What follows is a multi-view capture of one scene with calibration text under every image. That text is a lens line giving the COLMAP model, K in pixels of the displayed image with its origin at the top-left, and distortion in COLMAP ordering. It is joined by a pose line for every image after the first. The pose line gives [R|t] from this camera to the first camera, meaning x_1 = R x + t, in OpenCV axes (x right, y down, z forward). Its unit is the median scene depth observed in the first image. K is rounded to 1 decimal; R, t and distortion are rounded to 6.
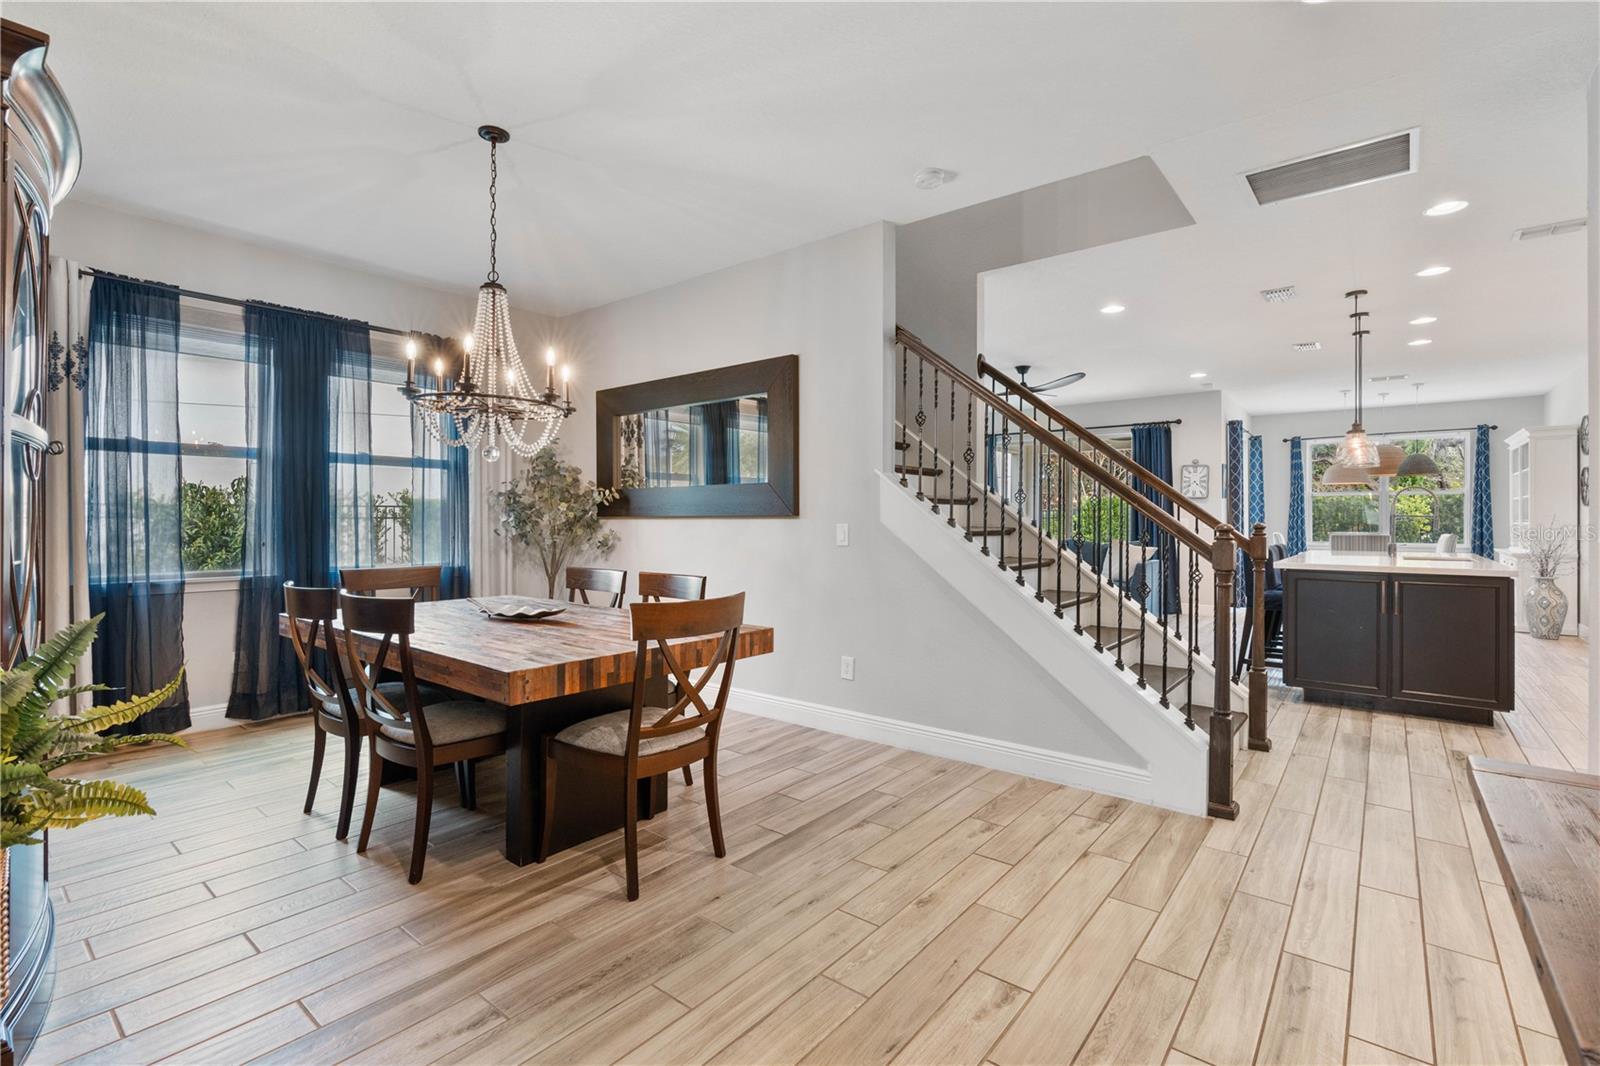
lens RADIAL K [[722.1, 0, 820.9], [0, 722.1, 515.1], [0, 0, 1]] dist [-0.005065, 0.002695]
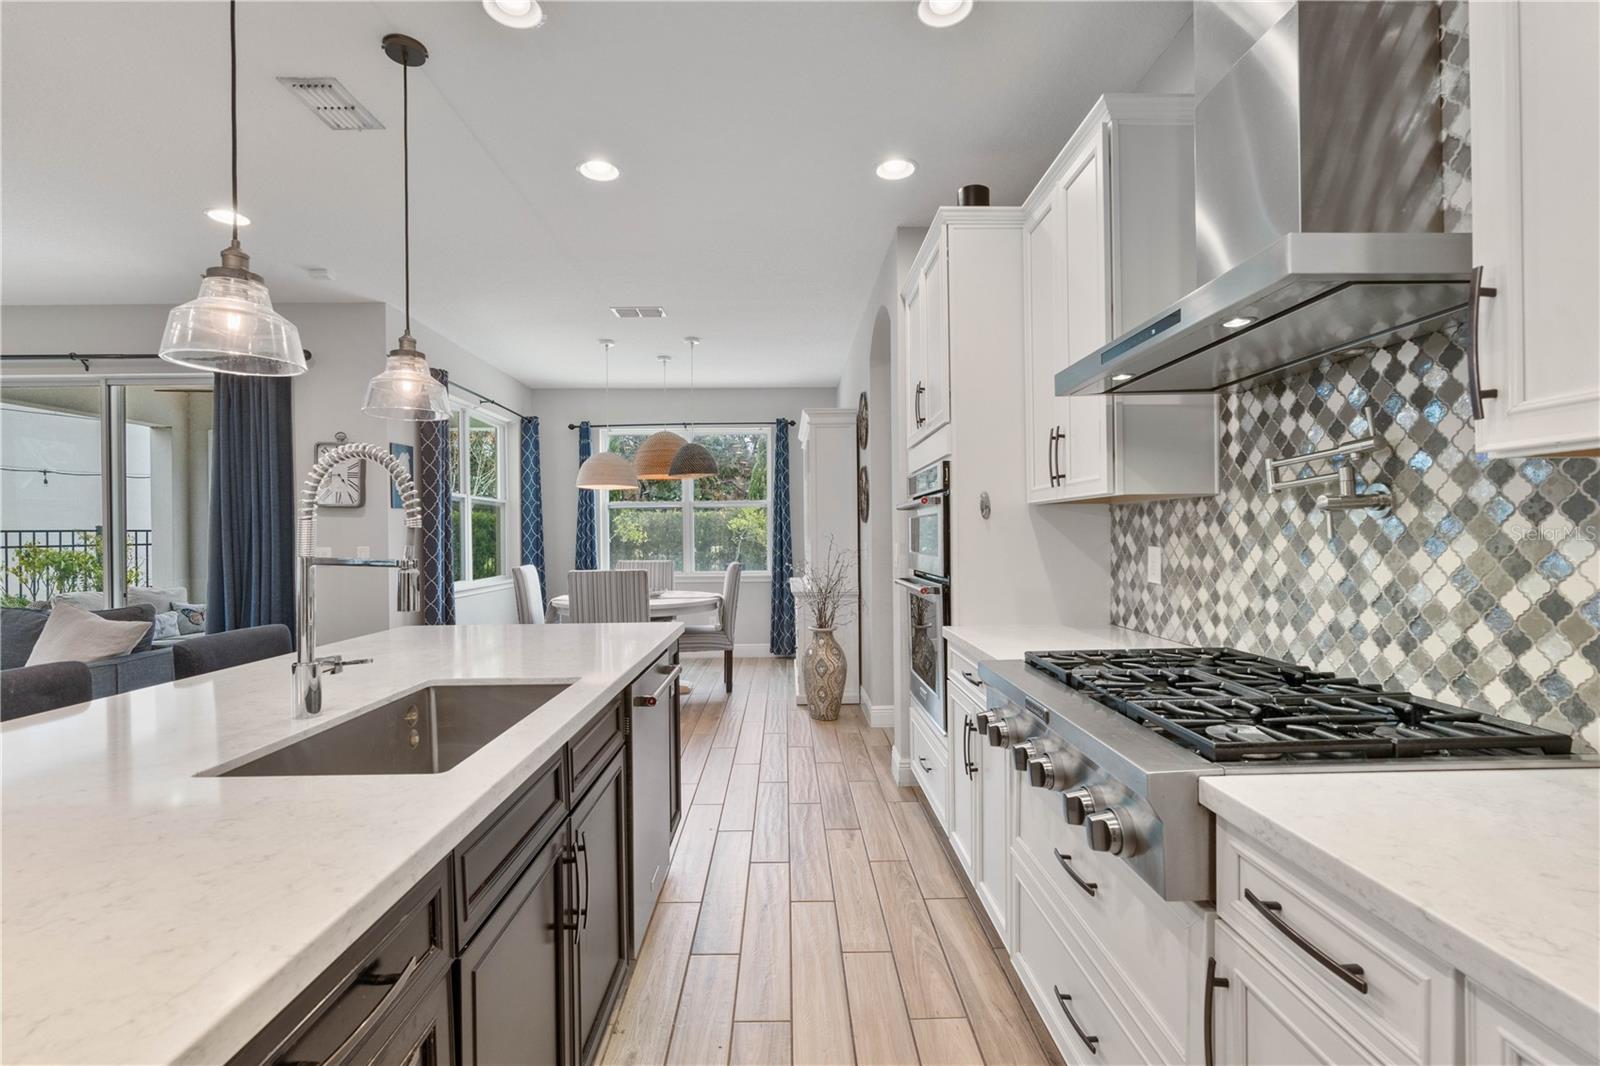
lens RADIAL K [[722.1, 0, 804.4], [0, 722.1, 535.4], [0, 0, 1]] dist [-0.005065, 0.002695]
pose [[0.766182, -0.011183, 0.642526, 0.437120], [0.006408, 0.999932, 0.009763, -0.005815], [-0.642591, -0.003364, 0.766202, 0.386569]]
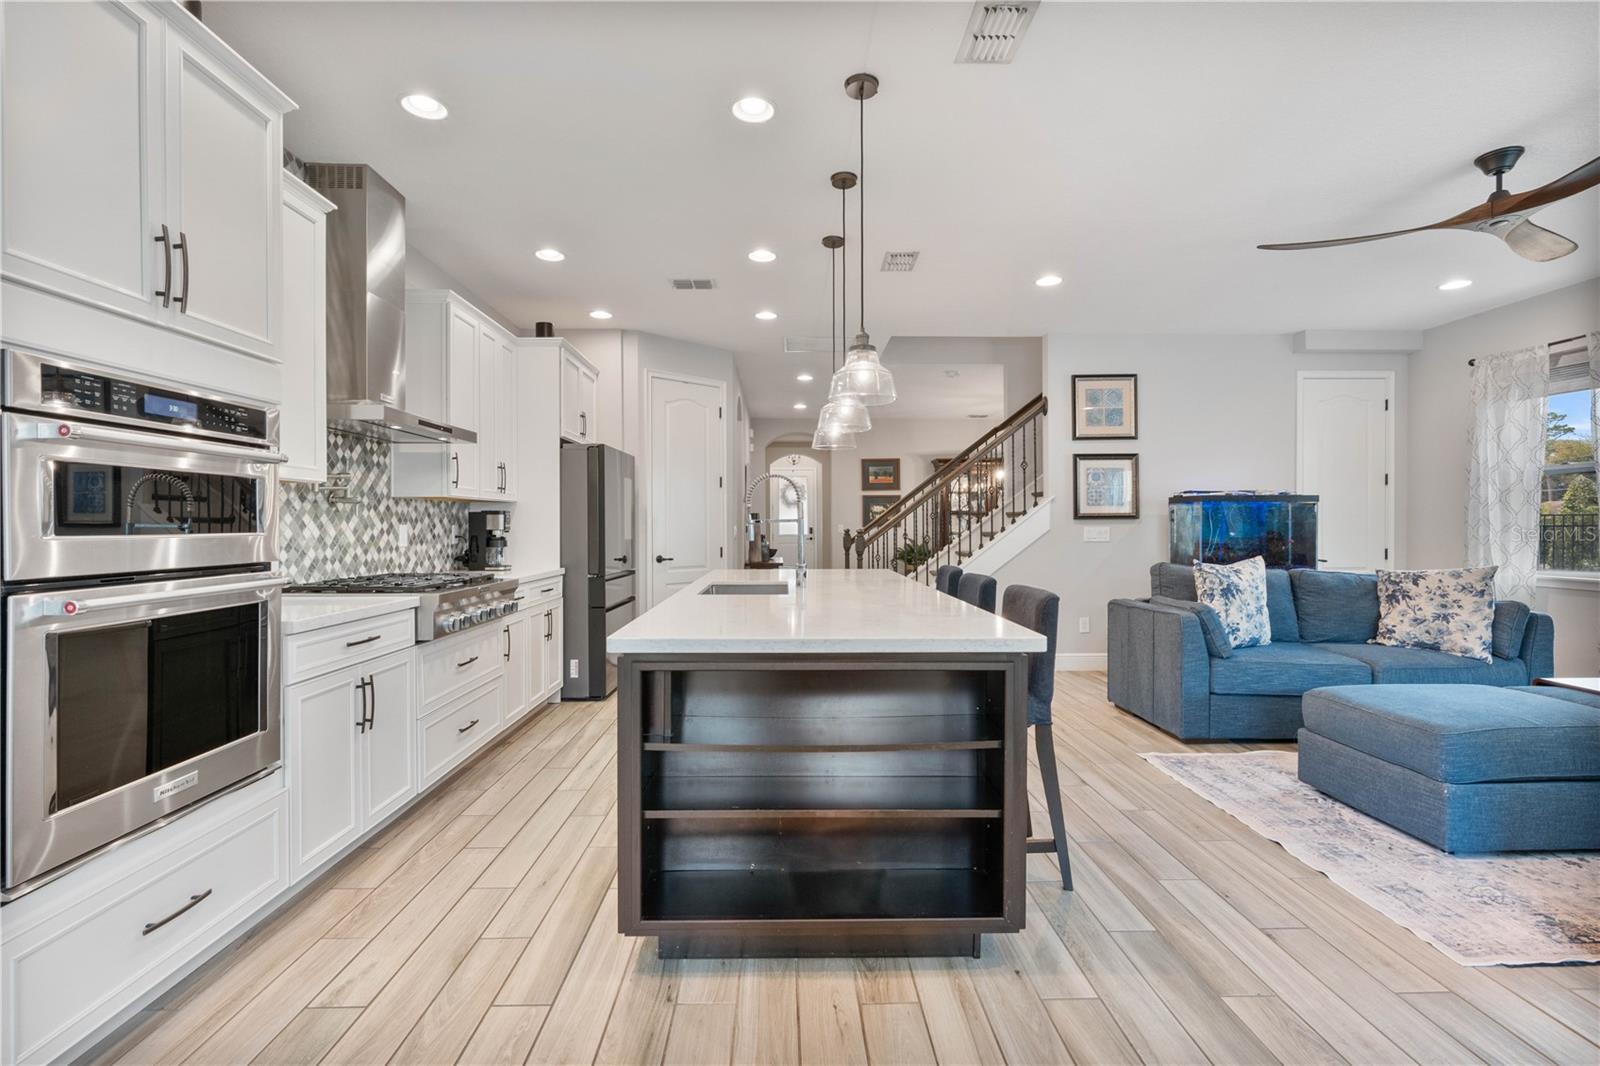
lens RADIAL K [[722.1, 0, 802.8], [0, 722.1, 530.8], [0, 0, 1]] dist [-0.005065, 0.002695]
pose [[-0.765479, 0.004232, -0.643448, 0.688085], [0.005373, 0.999986, 0.000186, 0.005648], [0.643439, -0.003315, -0.765490, 0.853629]]
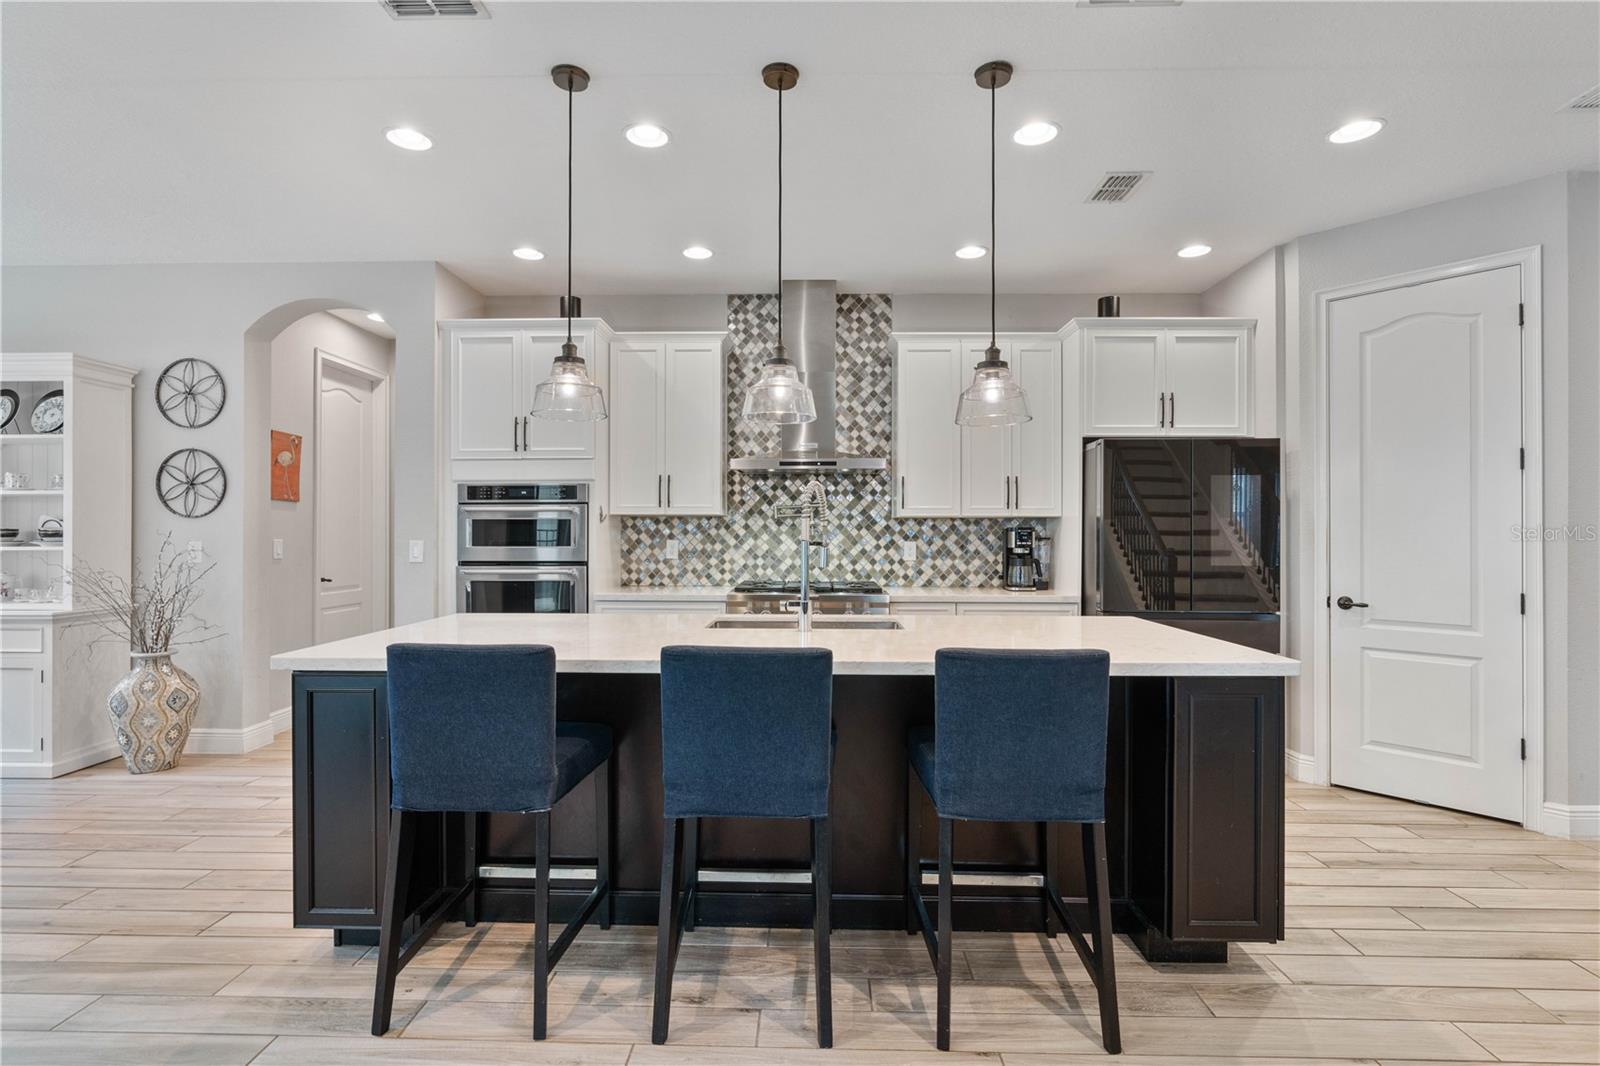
lens RADIAL K [[783.7, 0, 807.1], [0, 783.7, 531.5], [0, 0, 1]] dist [-0.000348, 0.000407]
pose [[-0.602449, -0.002760, 0.798153, 0.207672], [-0.009891, 0.999943, -0.004008, -0.003122], [-0.798096, -0.010309, -0.602442, 0.754097]]
